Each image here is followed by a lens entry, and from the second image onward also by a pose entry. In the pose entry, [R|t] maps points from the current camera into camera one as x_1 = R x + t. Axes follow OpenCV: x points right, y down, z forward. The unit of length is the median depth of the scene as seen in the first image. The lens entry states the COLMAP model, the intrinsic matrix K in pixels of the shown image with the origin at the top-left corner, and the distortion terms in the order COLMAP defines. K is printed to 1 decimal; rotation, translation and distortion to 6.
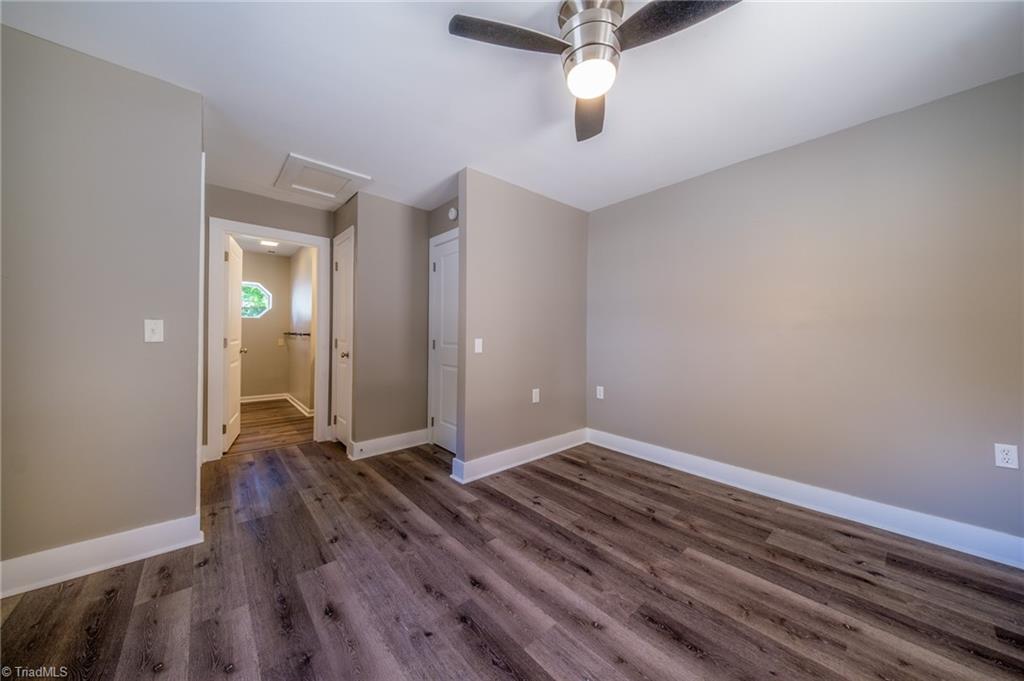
lens RADIAL K [[354.6, 0, 511.2], [0, 354.6, 336.4], [0, 0, 1]] dist [0.000271, 0.000045]
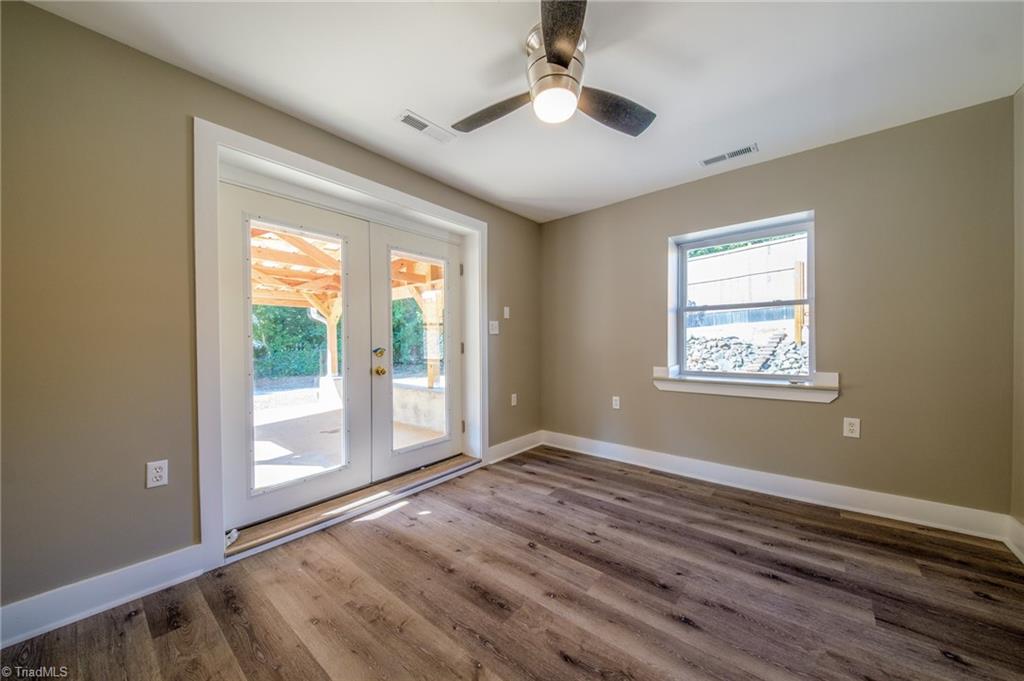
lens RADIAL K [[354.6, 0, 514.1], [0, 354.6, 342.8], [0, 0, 1]] dist [0.000271, 0.000045]
pose [[-0.987222, 0.002444, -0.159334, 0.504178], [0.002140, 0.999996, 0.002079, 0.003221], [0.159338, 0.001712, -0.987223, 1.968344]]
